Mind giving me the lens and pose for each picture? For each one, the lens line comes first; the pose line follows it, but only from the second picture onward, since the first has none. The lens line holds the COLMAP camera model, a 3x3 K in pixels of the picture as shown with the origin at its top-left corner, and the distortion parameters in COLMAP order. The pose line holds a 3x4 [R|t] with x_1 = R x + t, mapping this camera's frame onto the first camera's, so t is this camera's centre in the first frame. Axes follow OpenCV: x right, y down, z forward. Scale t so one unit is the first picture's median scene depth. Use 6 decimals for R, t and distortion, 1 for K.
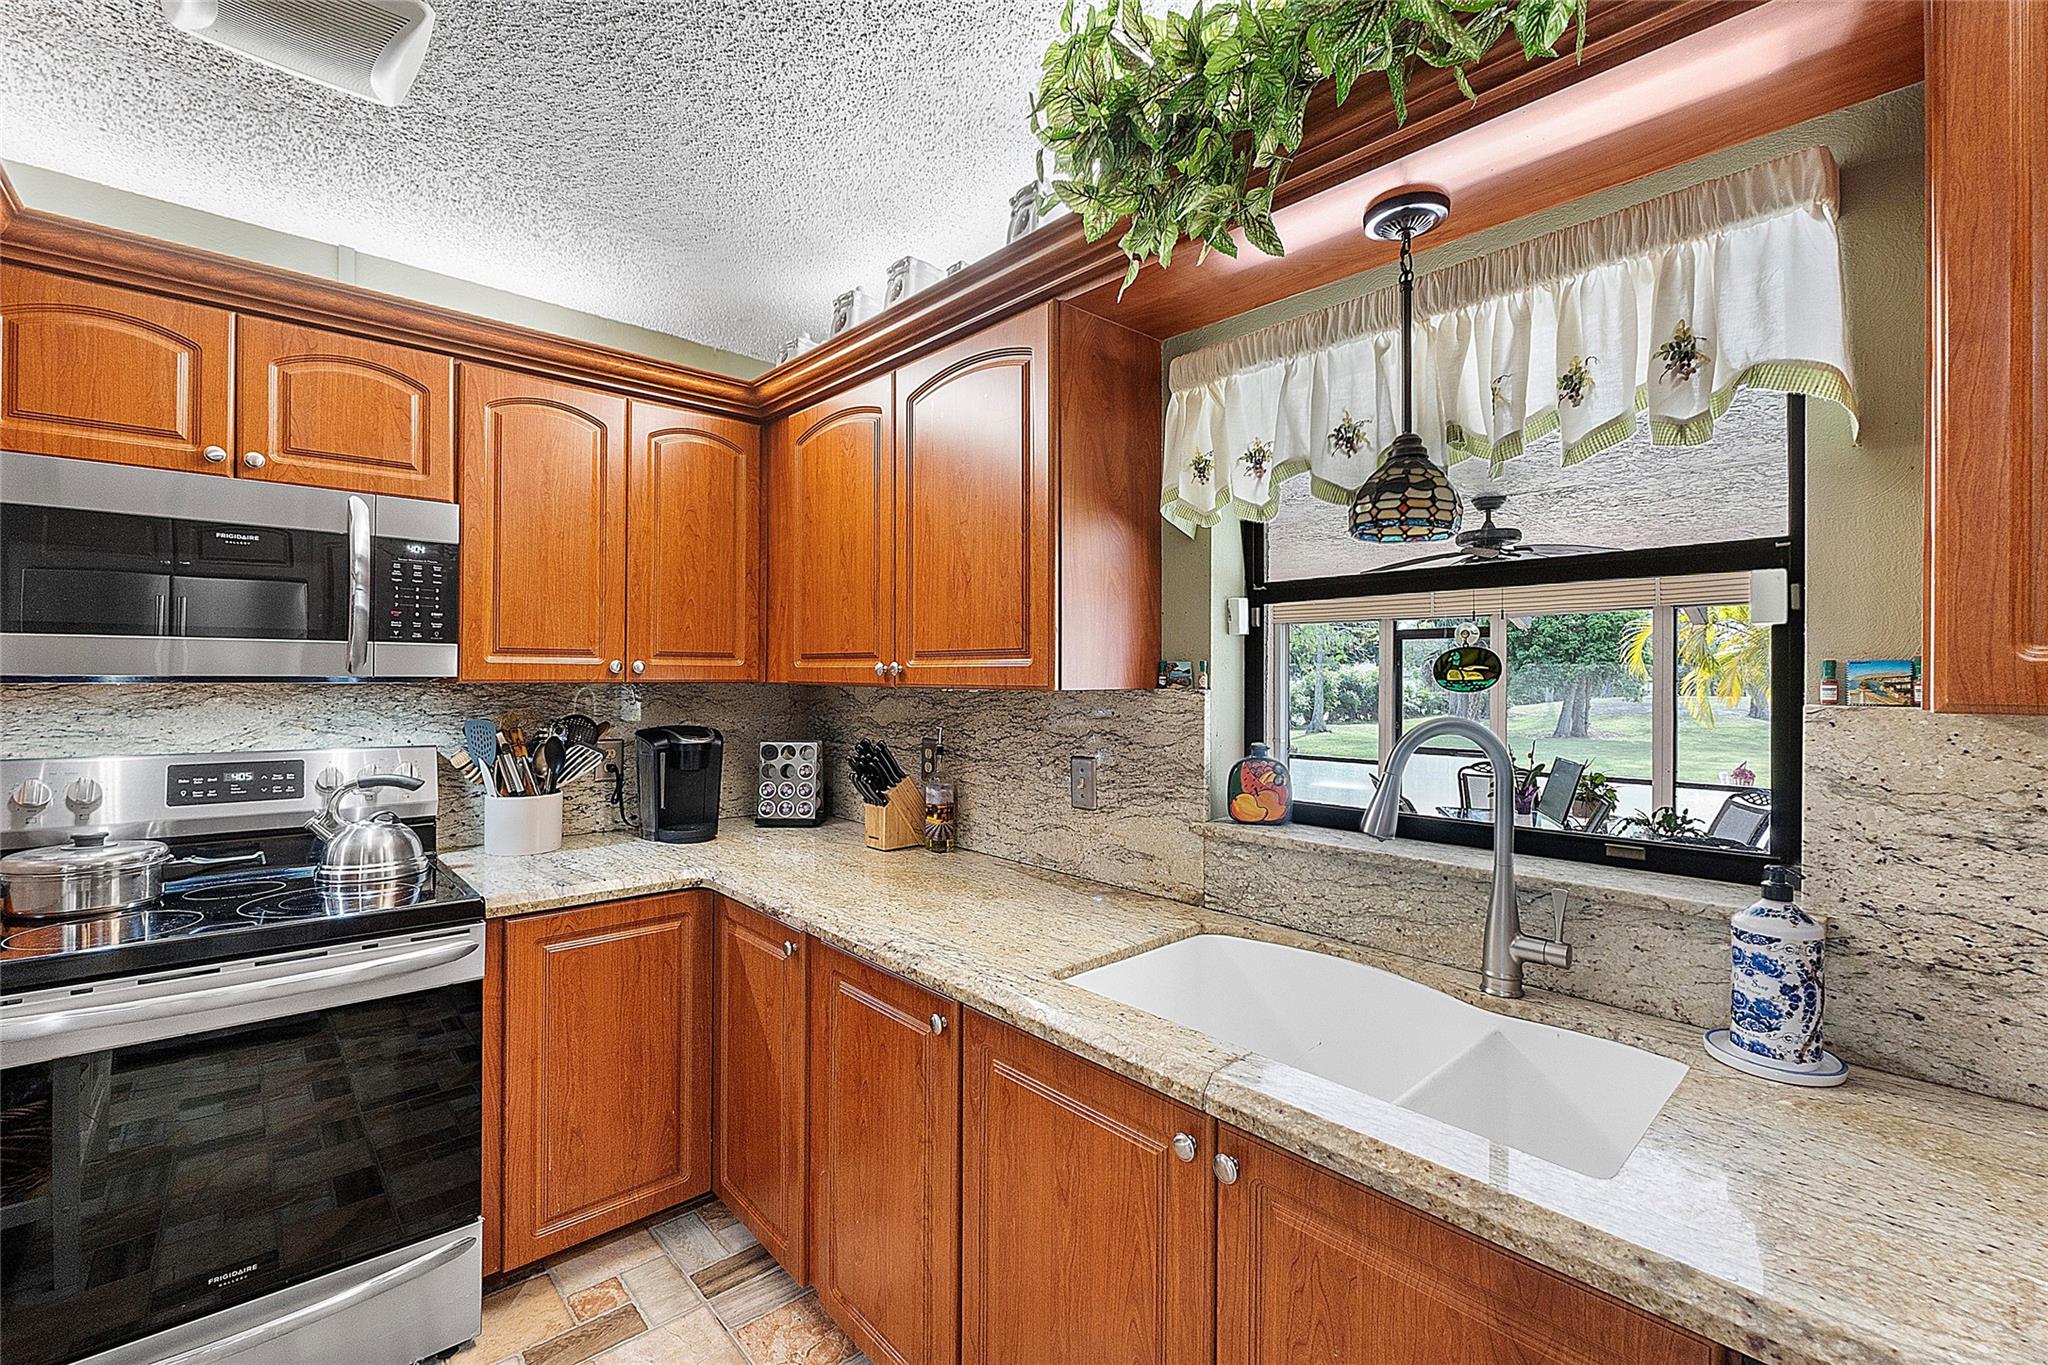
lens RADIAL K [[885.5, 0, 1026.0], [0, 885.5, 671.0], [0, 0, 1]] dist [0.007629, -0.000273]
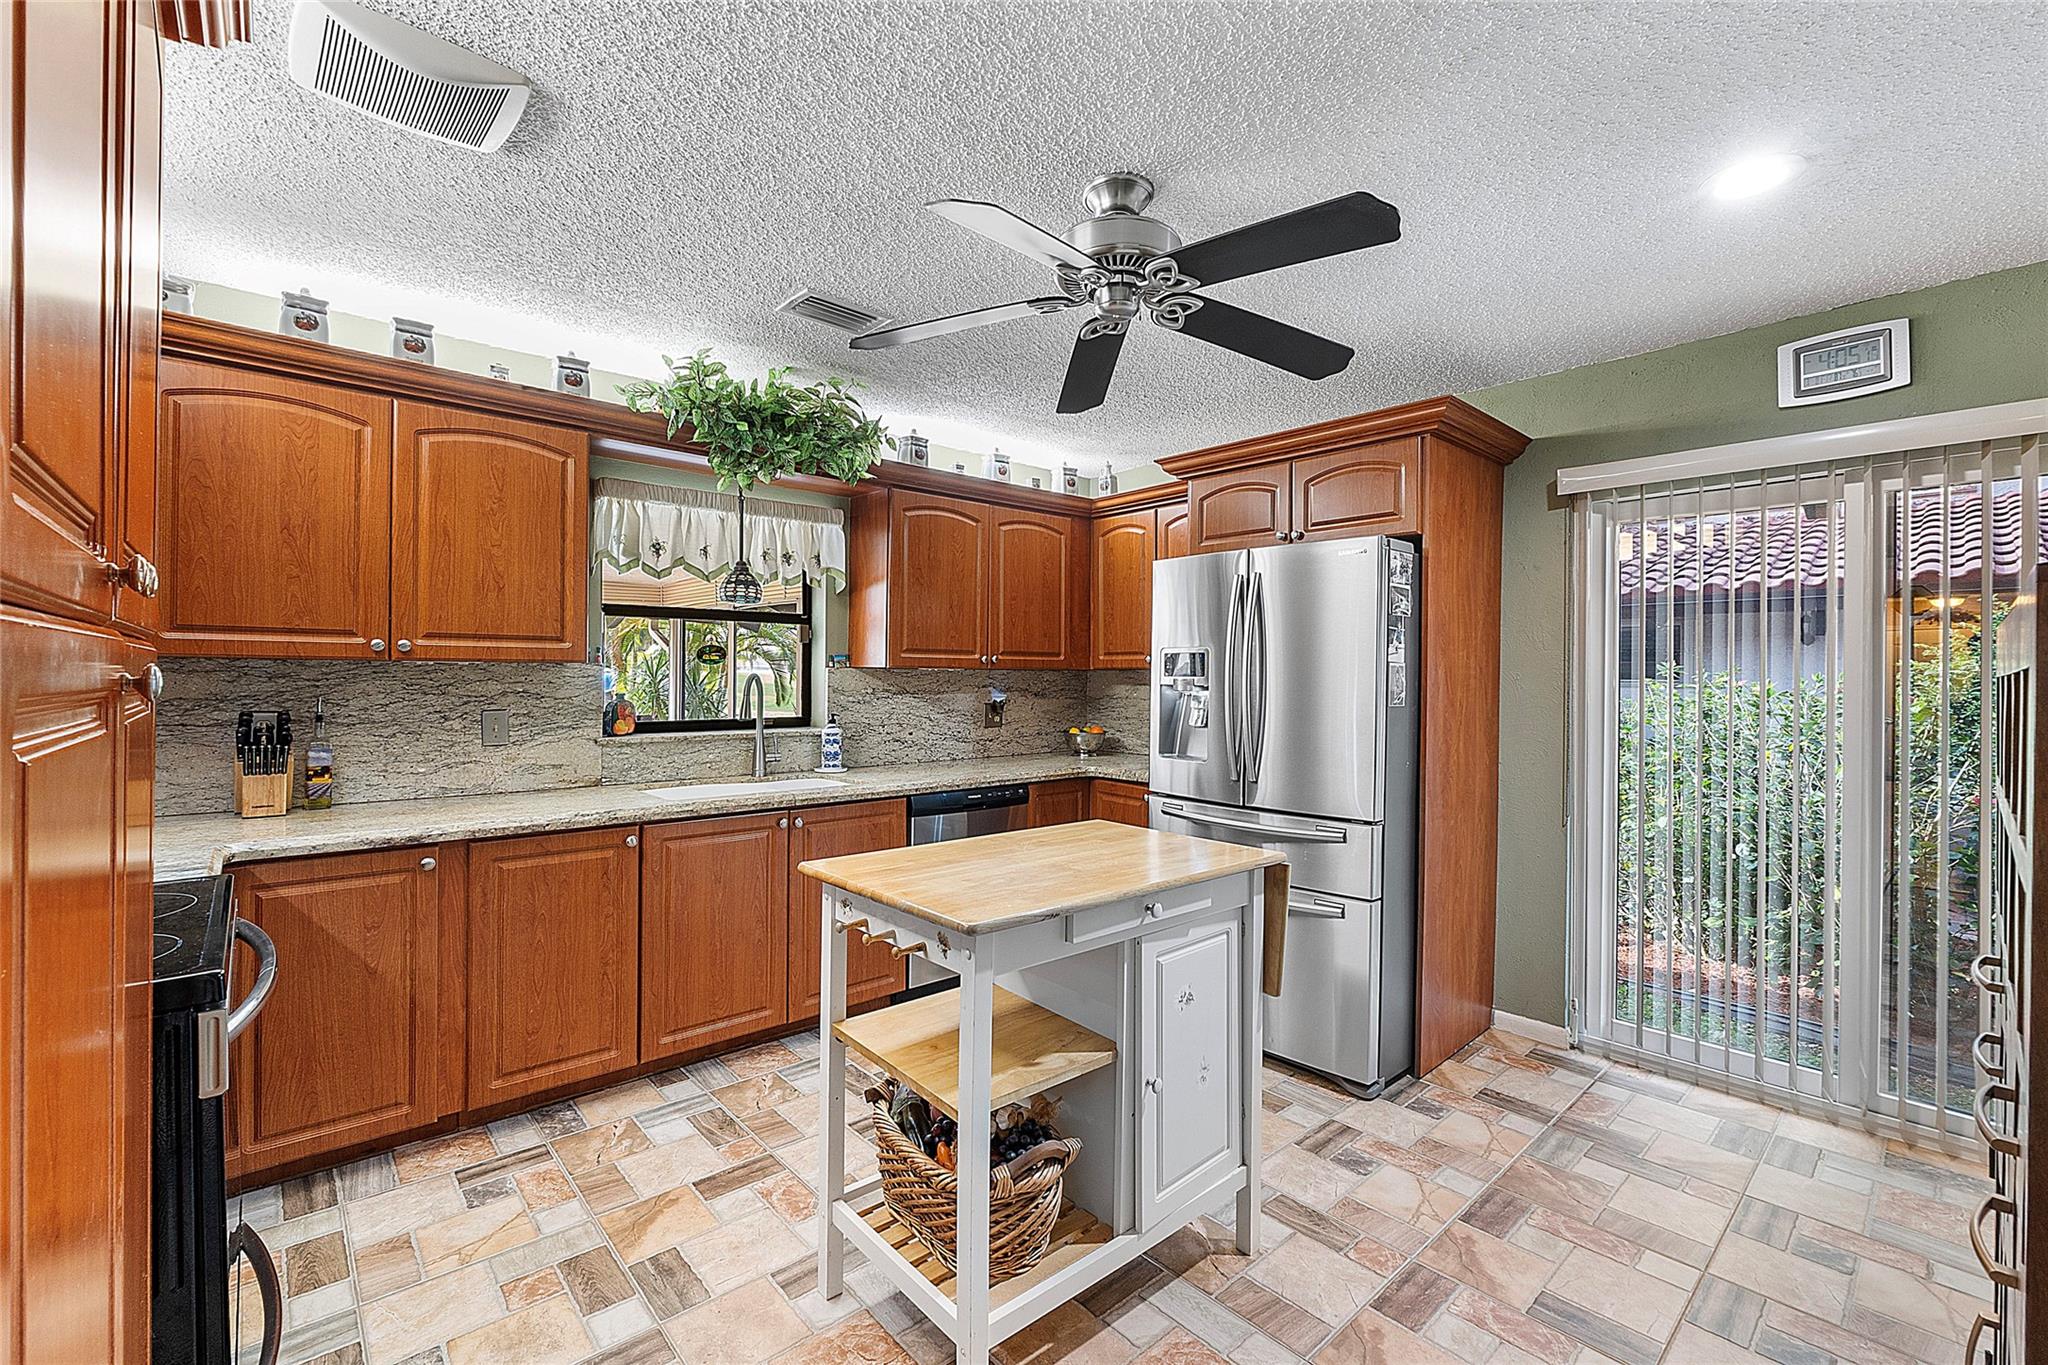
lens RADIAL K [[856.4, 0, 1019.4], [0, 856.4, 677.5], [0, 0, 1]] dist [-0.003862, -0.000308]
pose [[0.019076, -0.007996, 0.999786, -1.483238], [-0.012340, 0.999890, 0.008232, 0.024193], [-0.999742, -0.012494, 0.018976, 0.127455]]
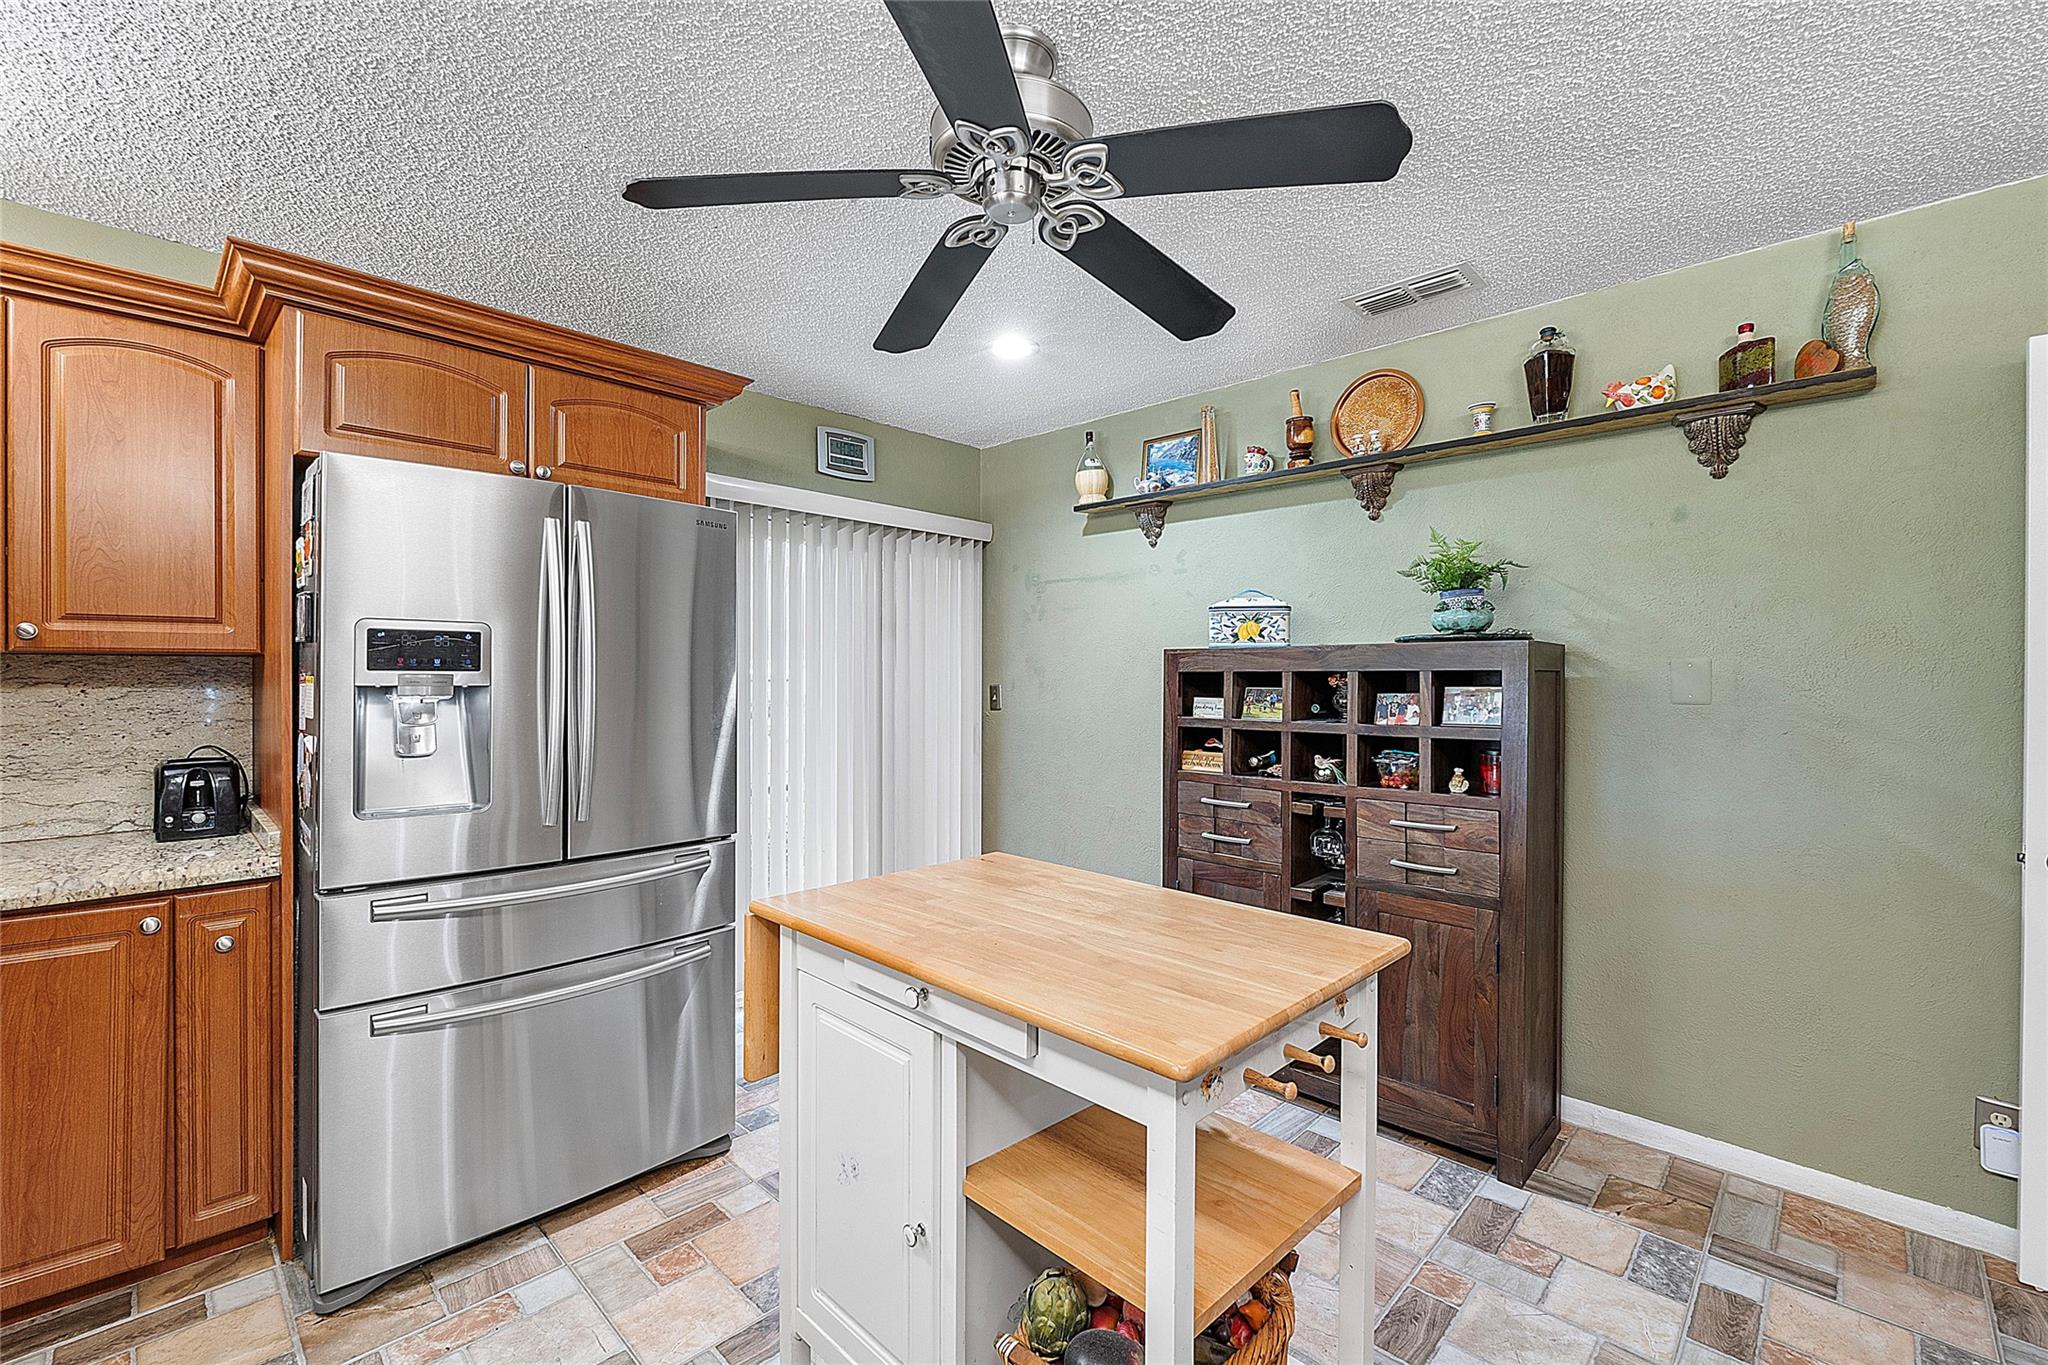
lens RADIAL K [[870.6, 0, 1025.8], [0, 870.6, 681.3], [0, 0, 1]] dist [-0.002971, -0.000387]
pose [[-0.998490, -0.009442, -0.054107, -0.397682], [-0.009558, 0.999953, 0.001895, 0.035848], [0.054087, 0.002410, -0.998533, 0.882524]]
